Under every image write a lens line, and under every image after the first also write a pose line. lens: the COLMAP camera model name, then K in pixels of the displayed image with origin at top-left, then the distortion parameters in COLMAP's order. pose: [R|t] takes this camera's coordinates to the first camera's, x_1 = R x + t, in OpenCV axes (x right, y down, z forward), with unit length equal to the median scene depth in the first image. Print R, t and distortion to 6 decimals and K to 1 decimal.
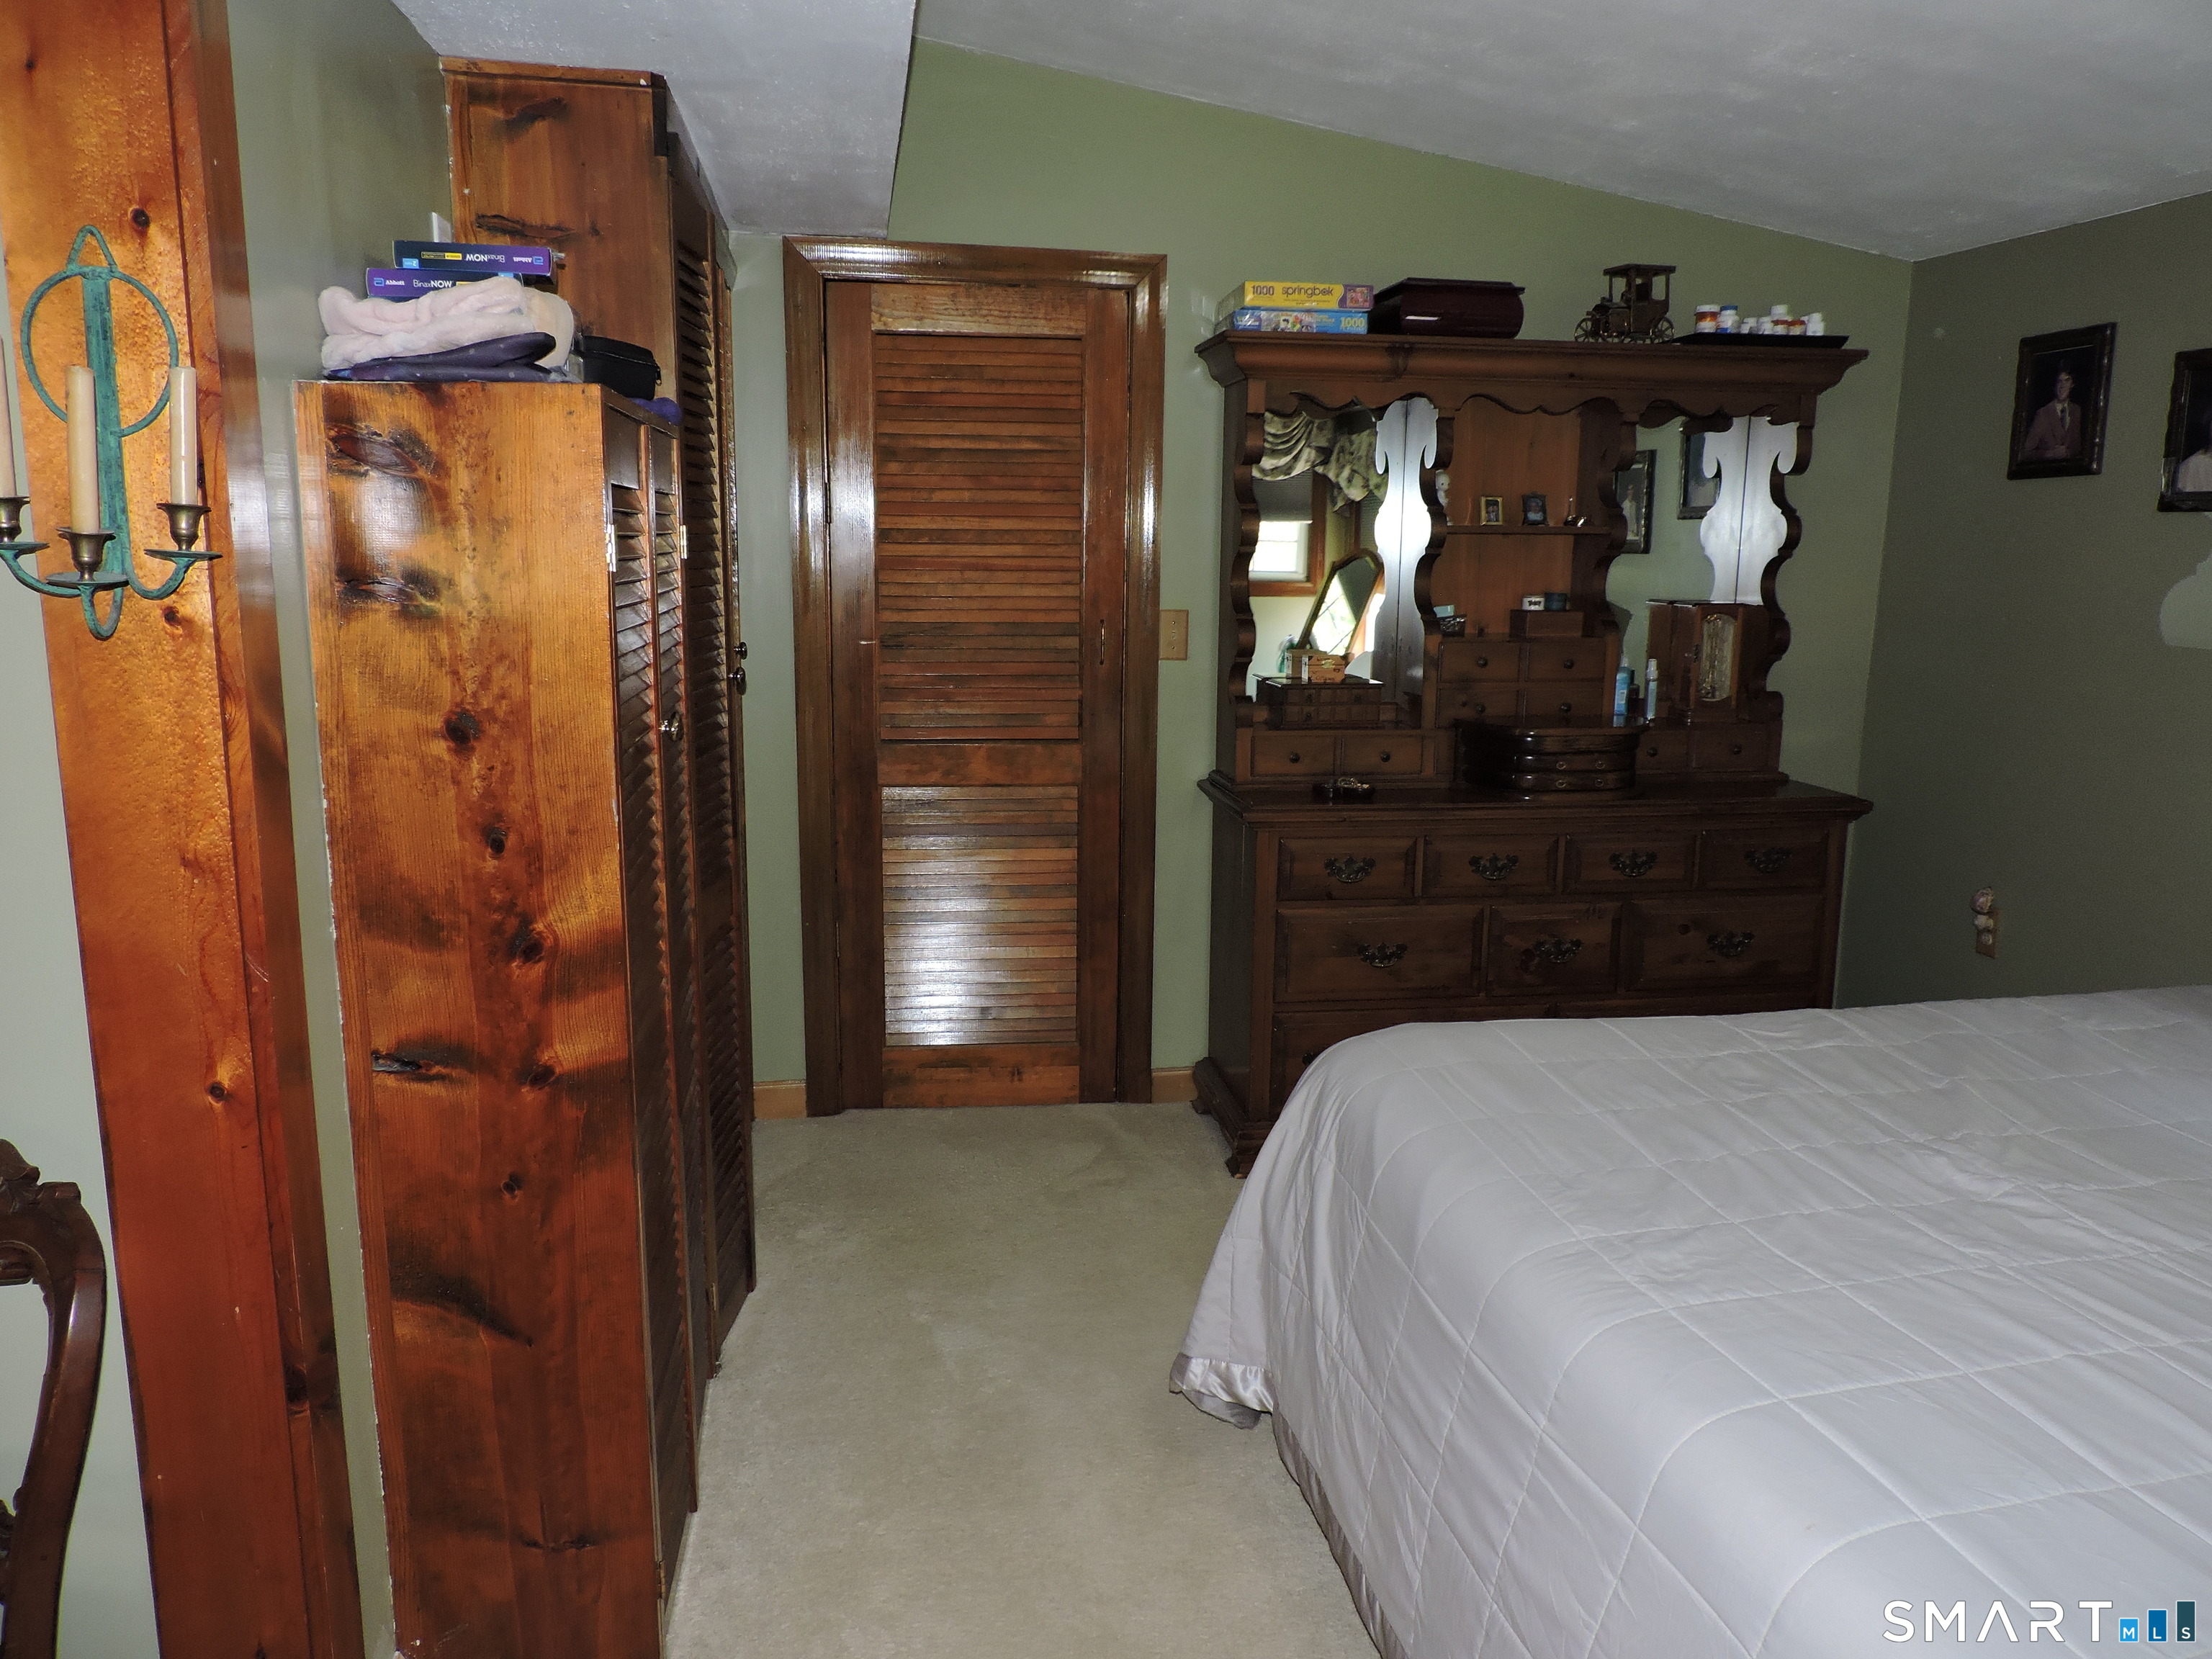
lens RADIAL K [[1572.9, 0, 1108.6], [0, 1572.9, 841.5], [0, 0, 1]] dist [-0.029319, 0.010596]
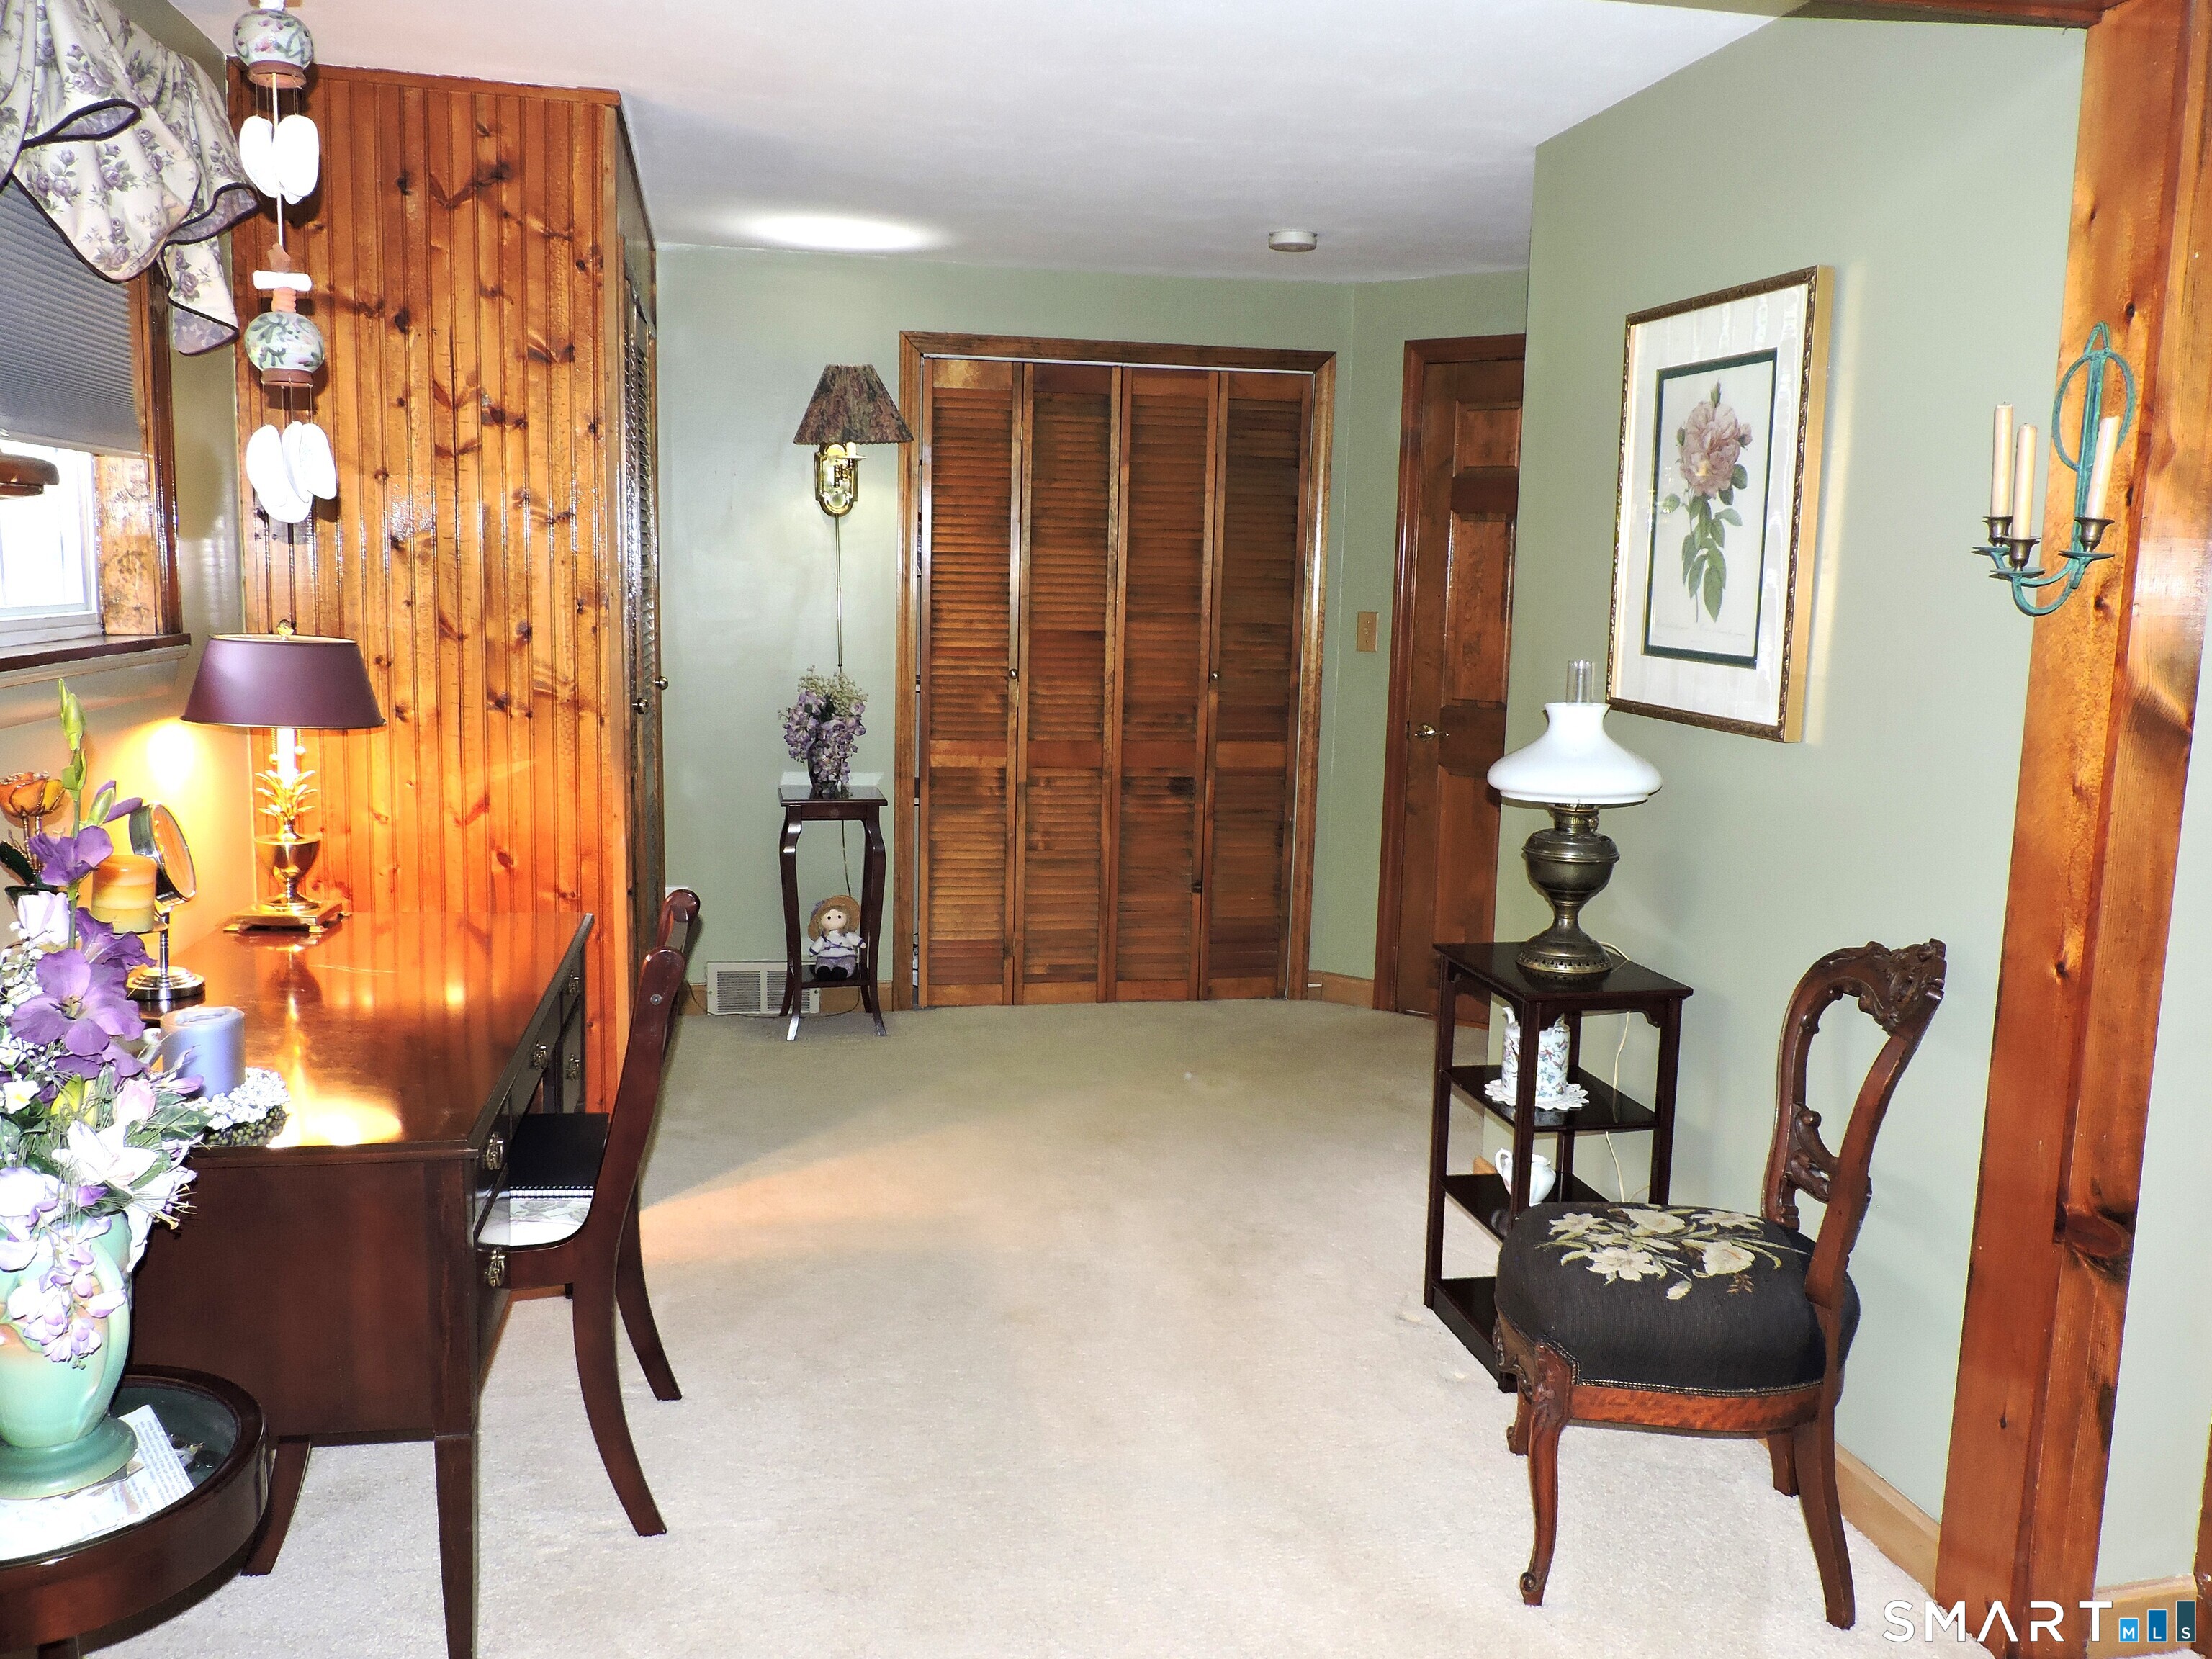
lens RADIAL K [[1840.0, 0, 1106.0], [0, 1840.0, 829.5], [0, 0, 1]] dist [-0.014023, -0.009063]
pose [[0.029884, 0.141786, -0.989446, 0.707621], [-0.207258, 0.969254, 0.132632, 0.008147], [0.977830, 0.201107, 0.058351, 0.089535]]
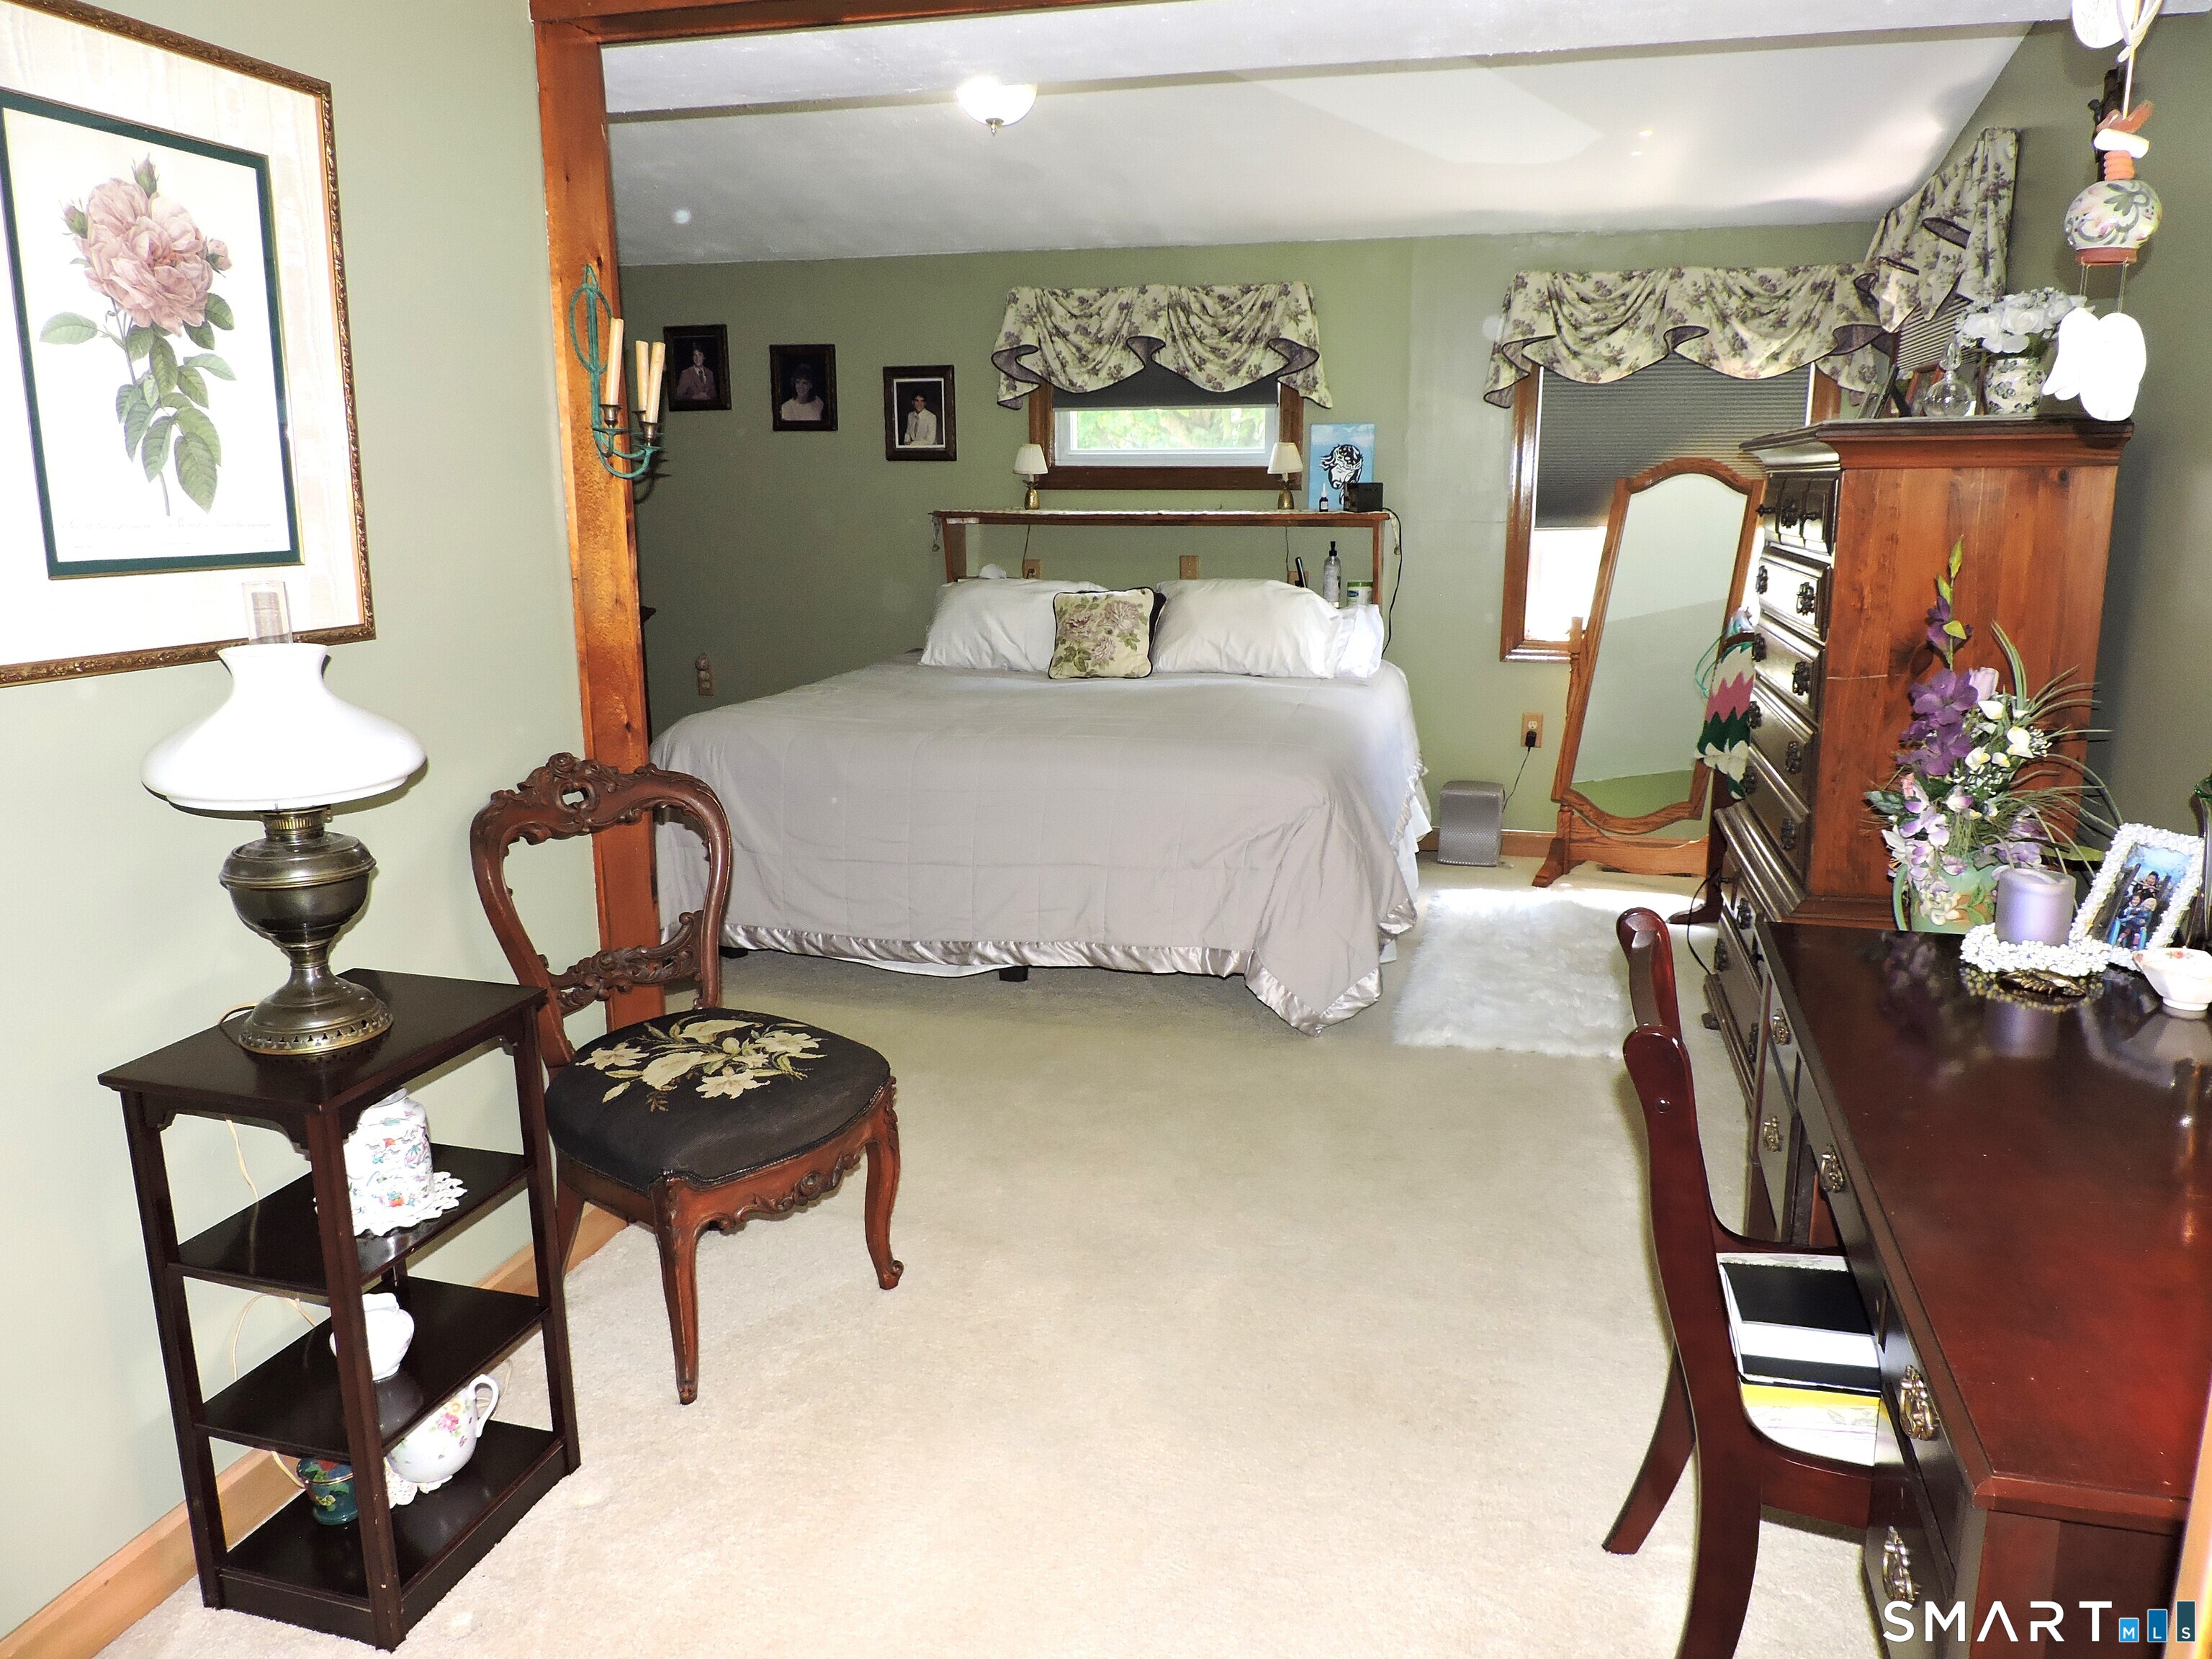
lens RADIAL K [[1572.9, 0, 1108.6], [0, 1572.9, 841.5], [0, 0, 1]] dist [-0.029319, 0.010596]
pose [[0.424206, -0.205658, 0.881904, -1.071685], [0.170079, 0.974634, 0.145473, 0.073883], [-0.889451, 0.088283, 0.448424, -0.188414]]
